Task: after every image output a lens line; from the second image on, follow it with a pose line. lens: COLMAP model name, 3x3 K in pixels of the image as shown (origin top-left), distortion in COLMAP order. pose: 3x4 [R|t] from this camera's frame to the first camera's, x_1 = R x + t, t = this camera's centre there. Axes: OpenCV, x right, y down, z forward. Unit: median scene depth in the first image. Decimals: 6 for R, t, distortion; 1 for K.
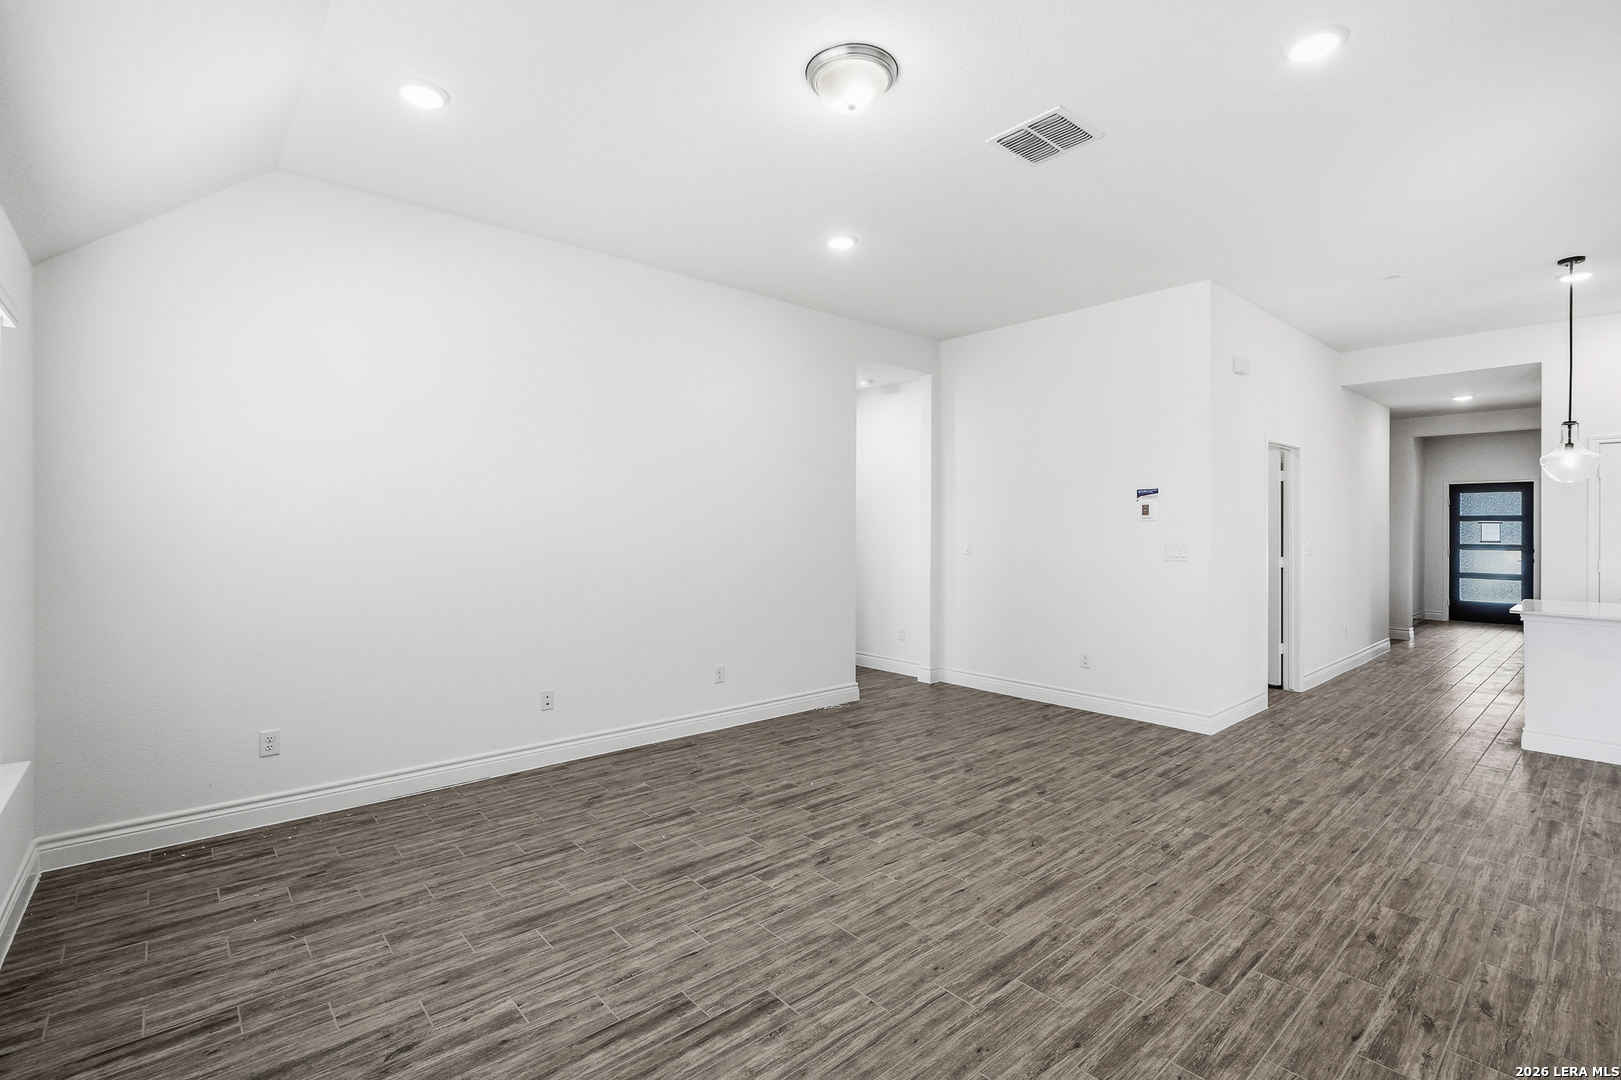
lens RADIAL K [[739.4, 0, 806.9], [0, 739.4, 533.2], [0, 0, 1]] dist [-0.012991, 0.004956]
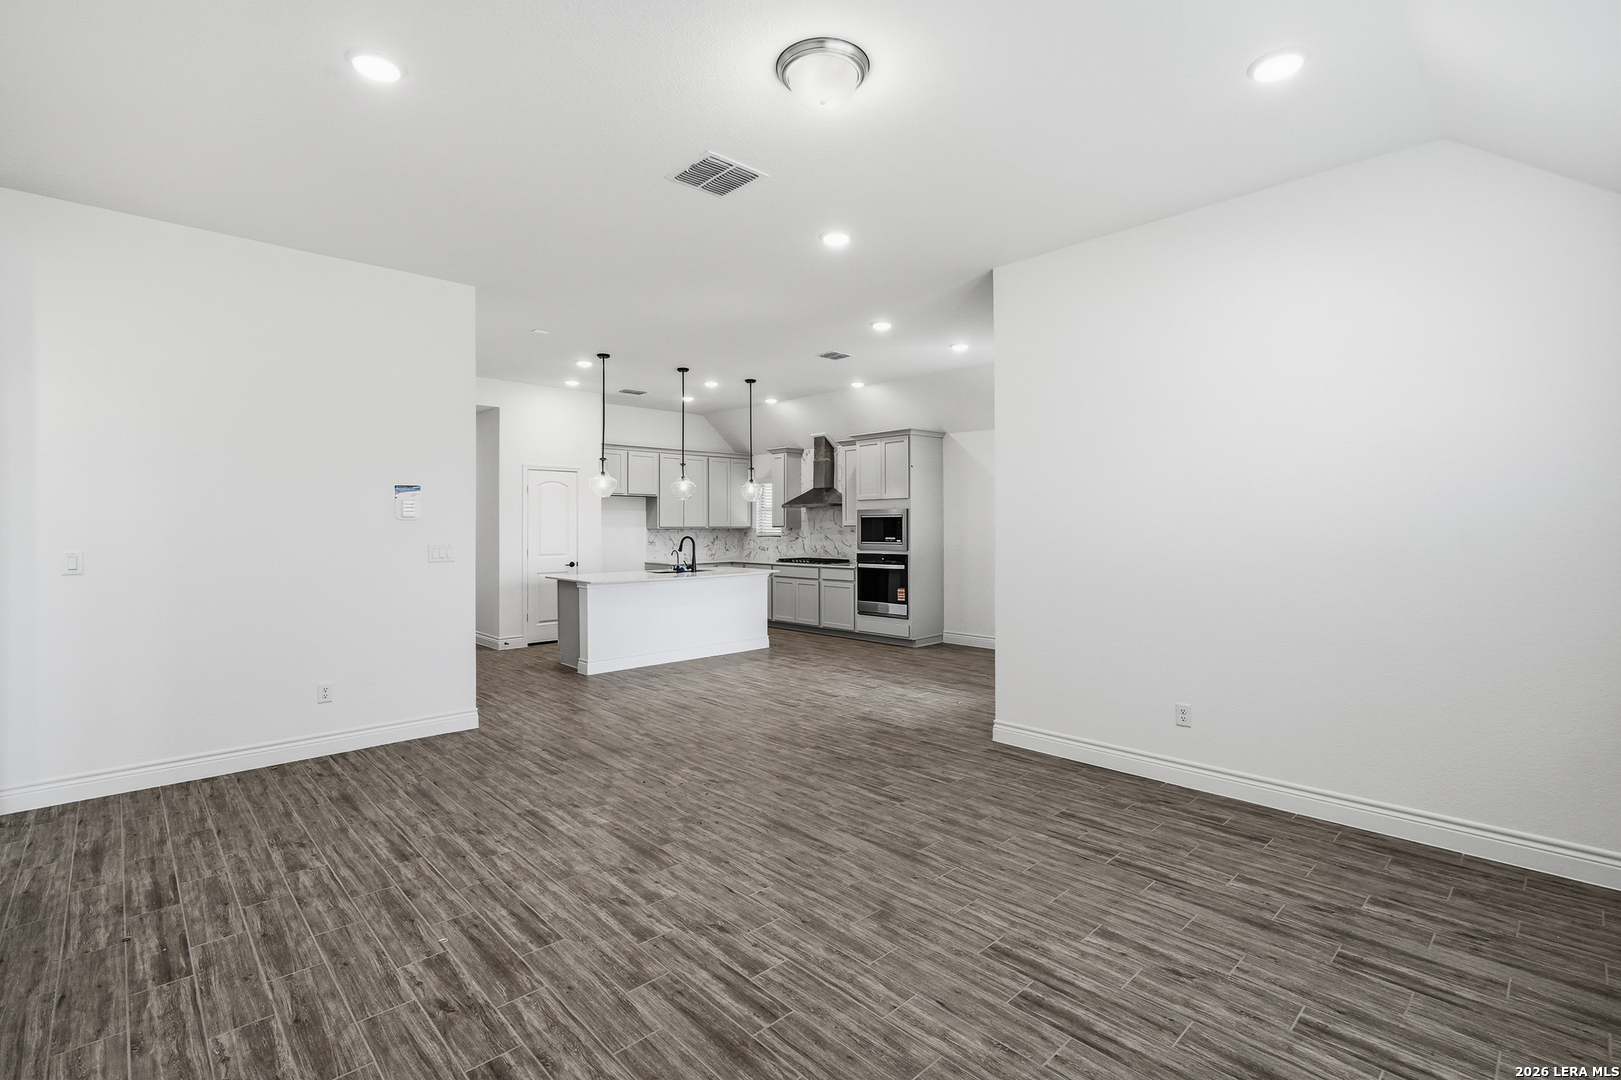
lens RADIAL K [[739.4, 0, 806.9], [0, 739.4, 533.2], [0, 0, 1]] dist [-0.012991, 0.004956]
pose [[-0.038568, -0.012166, 0.999182, -0.682407], [0.012347, 0.999844, 0.012651, -0.008292], [-0.999180, 0.012825, -0.038411, 0.785488]]
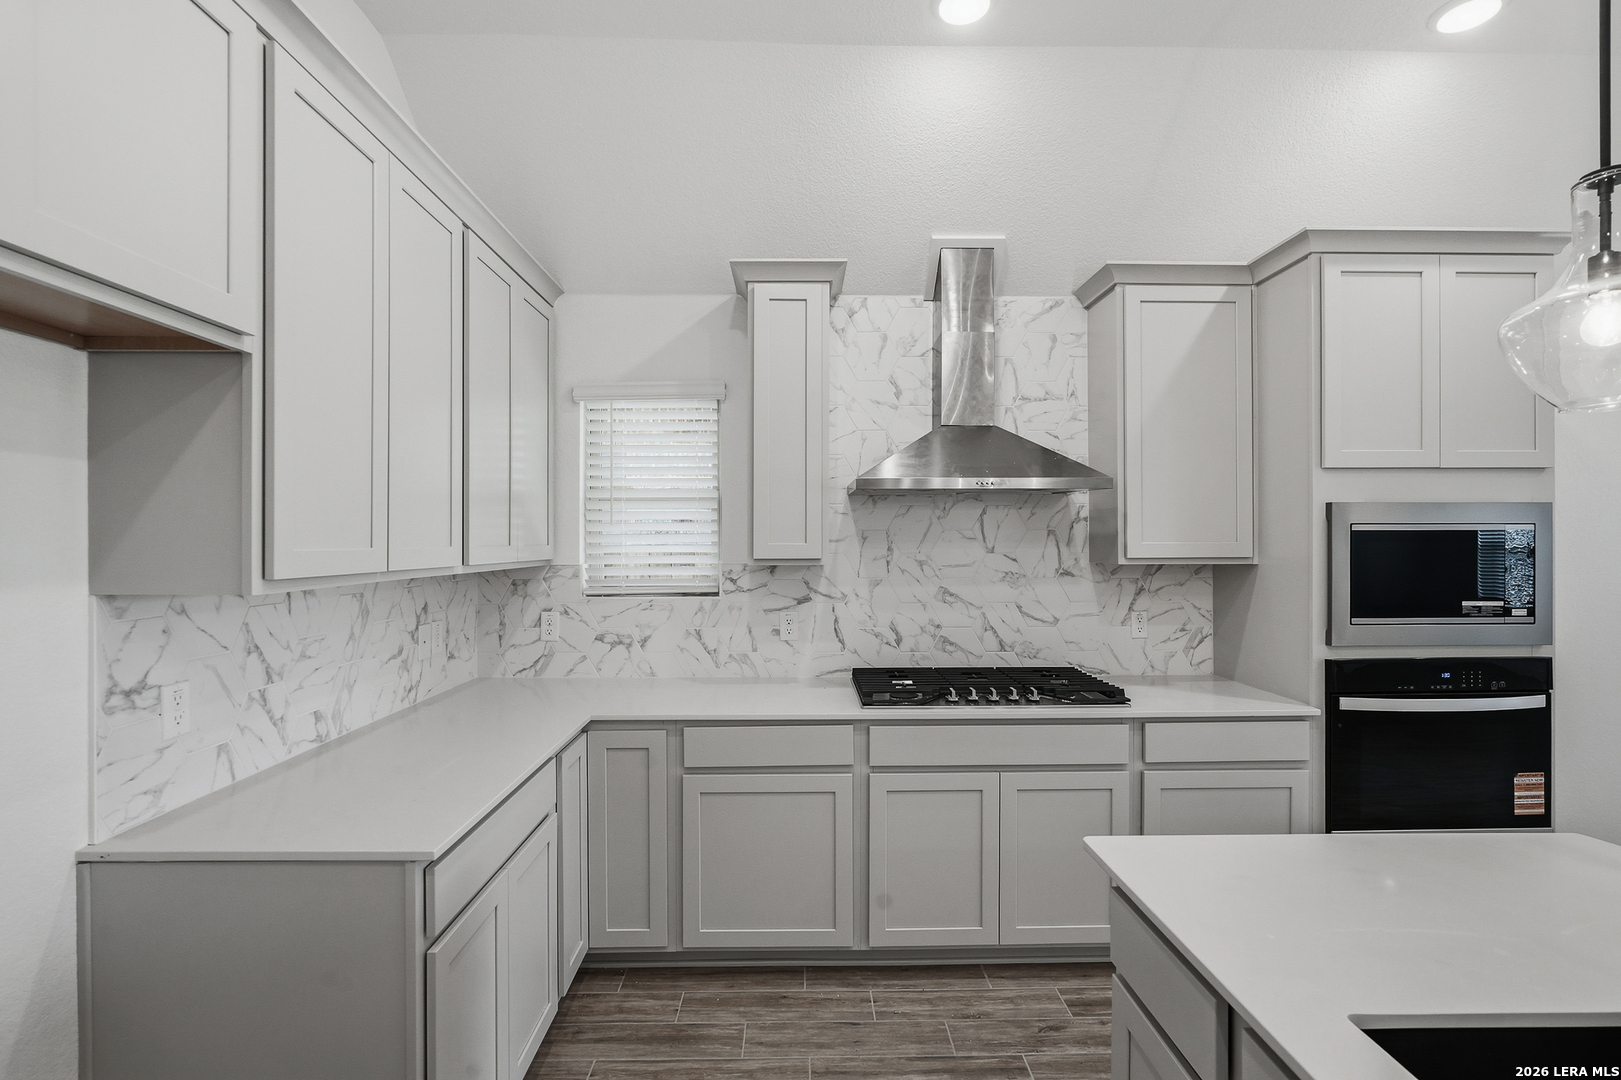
lens RADIAL K [[738.7, 0, 806.3], [0, 738.7, 542.2], [0, 0, 1]] dist [-0.014688, 0.005935]
pose [[-0.760501, -0.002208, 0.649333, 1.698954], [0.006058, 0.999927, 0.010495, -0.026232], [-0.649309, 0.011915, -0.760432, 1.349701]]
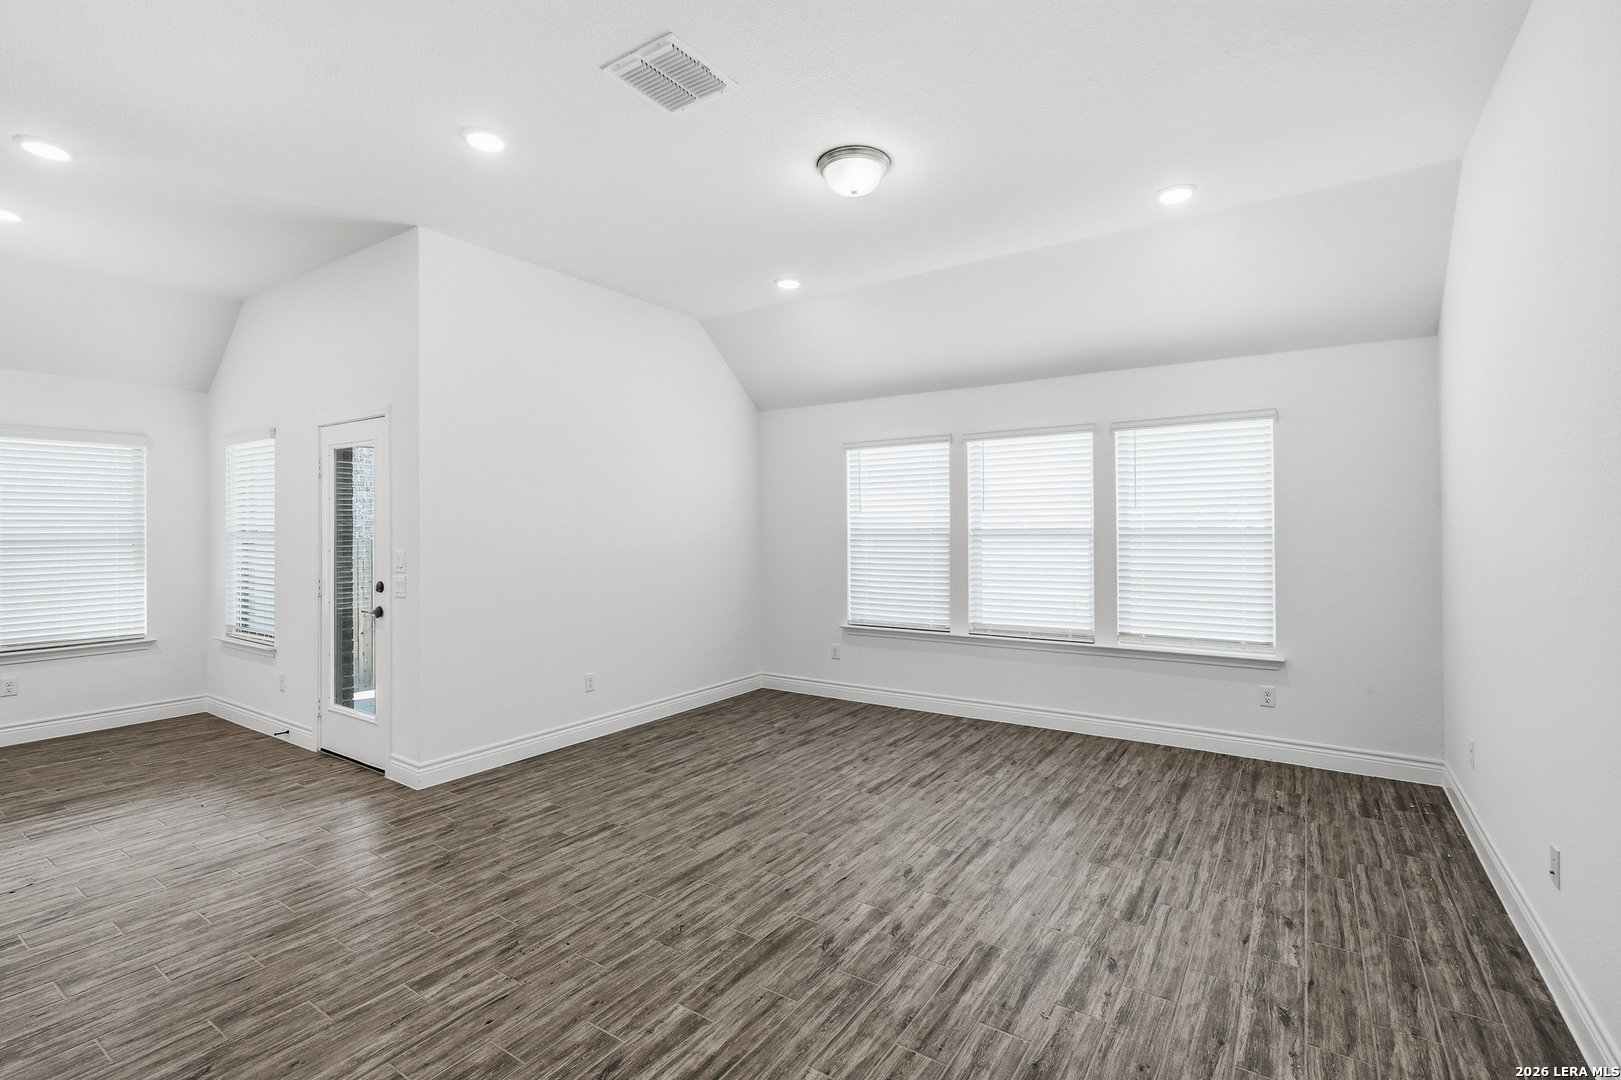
lens RADIAL K [[741.6, 0, 807.6], [0, 741.6, 524.9], [0, 0, 1]] dist [-0.013295, 0.005295]
pose [[-0.966973, 0.001758, -0.254873, 0.337756], [0.000252, 0.999982, 0.005941, -0.018223], [0.254879, 0.005680, -0.966956, 1.616698]]
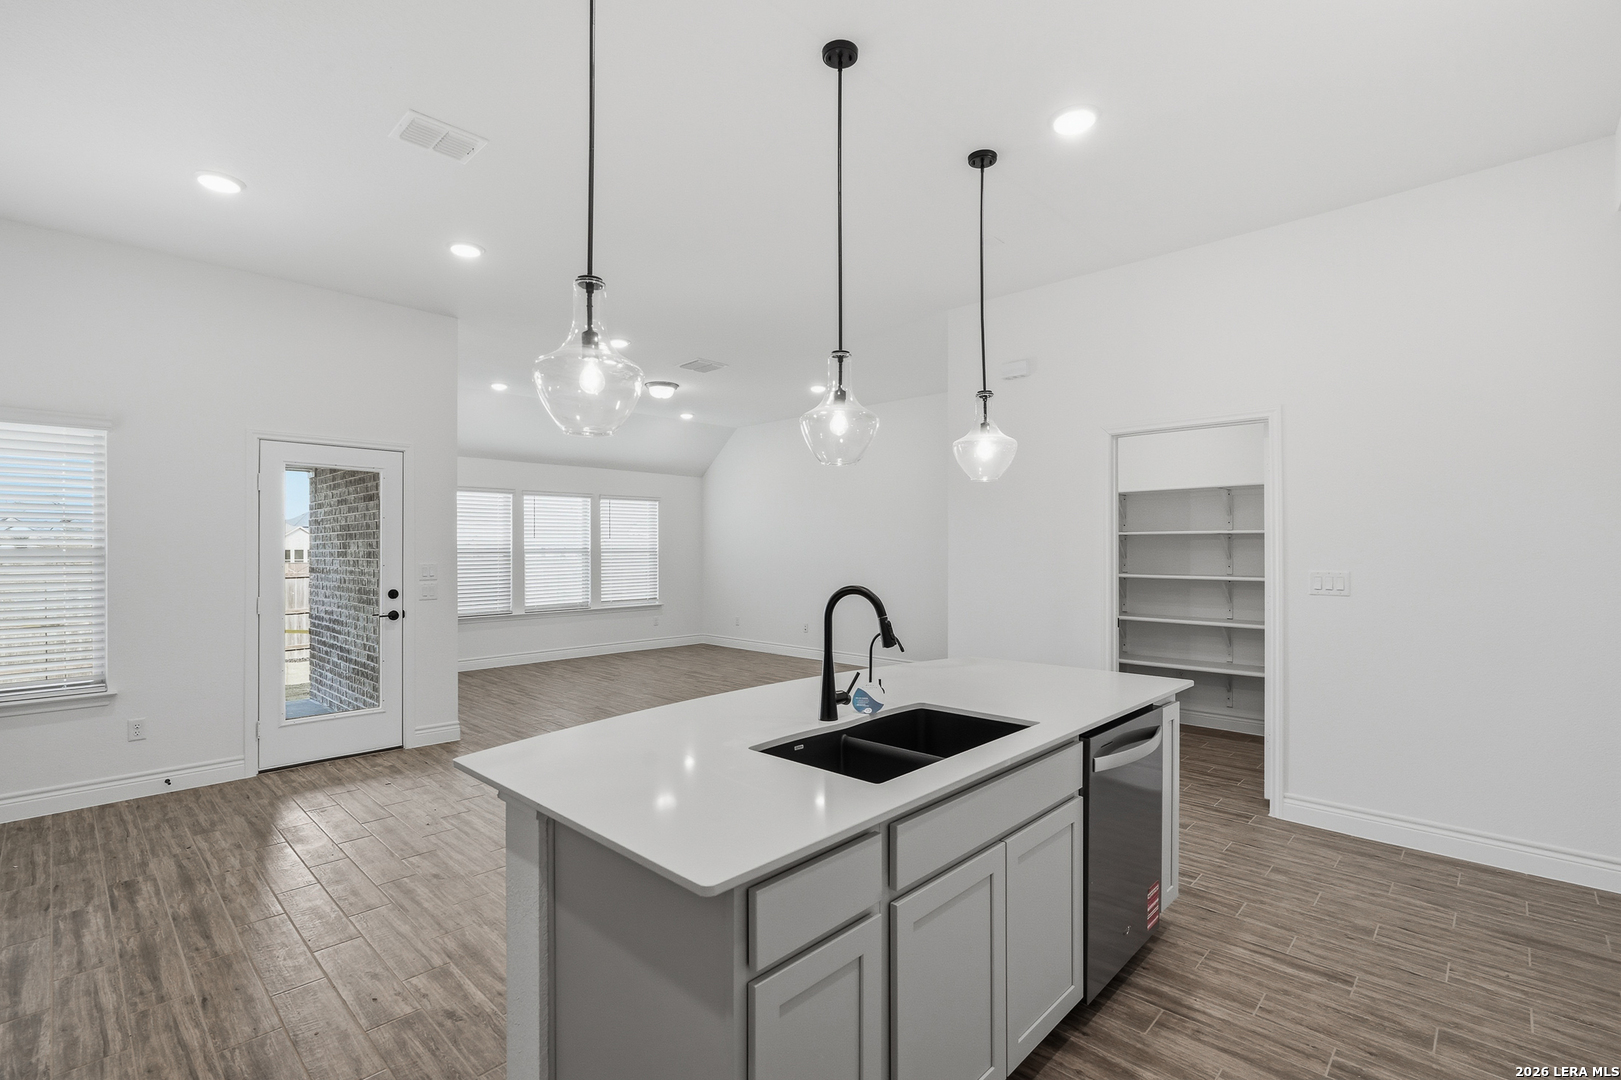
lens RADIAL K [[732.5, 0, 811.5], [0, 732.5, 554.5], [0, 0, 1]] dist [-0.002449, -0.000098]
pose [[0.090420, 0.005893, -0.995886, 2.142057], [-0.009042, 0.999946, 0.005096, -0.002548], [0.995863, 0.008544, 0.090469, 0.973192]]
